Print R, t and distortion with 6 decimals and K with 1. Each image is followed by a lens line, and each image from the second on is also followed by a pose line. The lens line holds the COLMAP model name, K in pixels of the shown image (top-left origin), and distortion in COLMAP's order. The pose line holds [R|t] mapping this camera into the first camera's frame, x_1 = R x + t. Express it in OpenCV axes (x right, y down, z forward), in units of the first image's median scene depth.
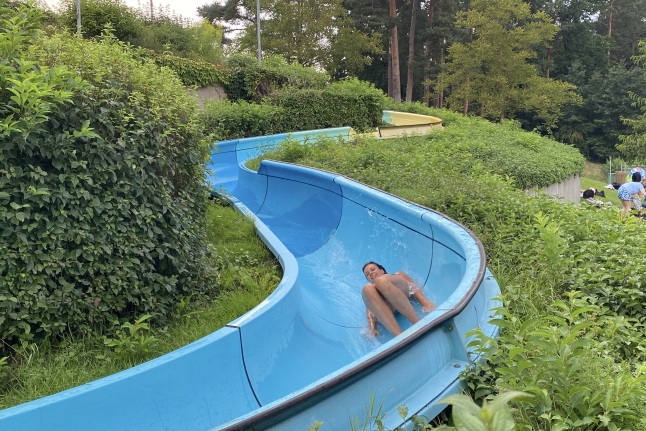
lens RADIAL K [[693.7, 0, 323.0], [0, 693.7, 215.5], [0, 0, 1]] dist [0.067082, -0.261716]
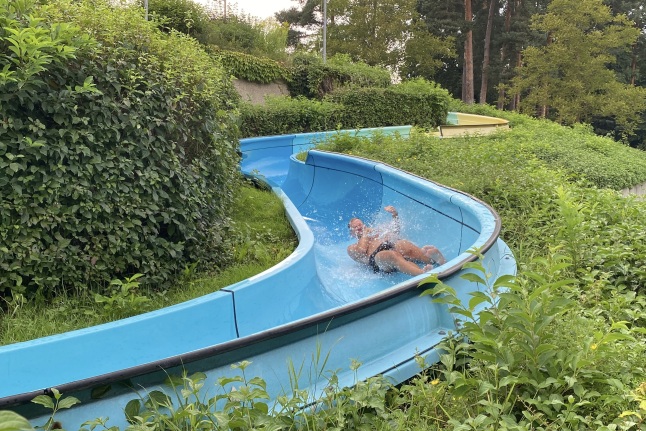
lens RADIAL K [[693.7, 0, 323.0], [0, 693.7, 215.5], [0, 0, 1]] dist [0.067082, -0.261716]
pose [[0.993934, 0.033565, -0.104736, 0.087227], [-0.034720, 0.999355, -0.009221, 0.050558], [0.104358, 0.012802, 0.994457, 0.041775]]
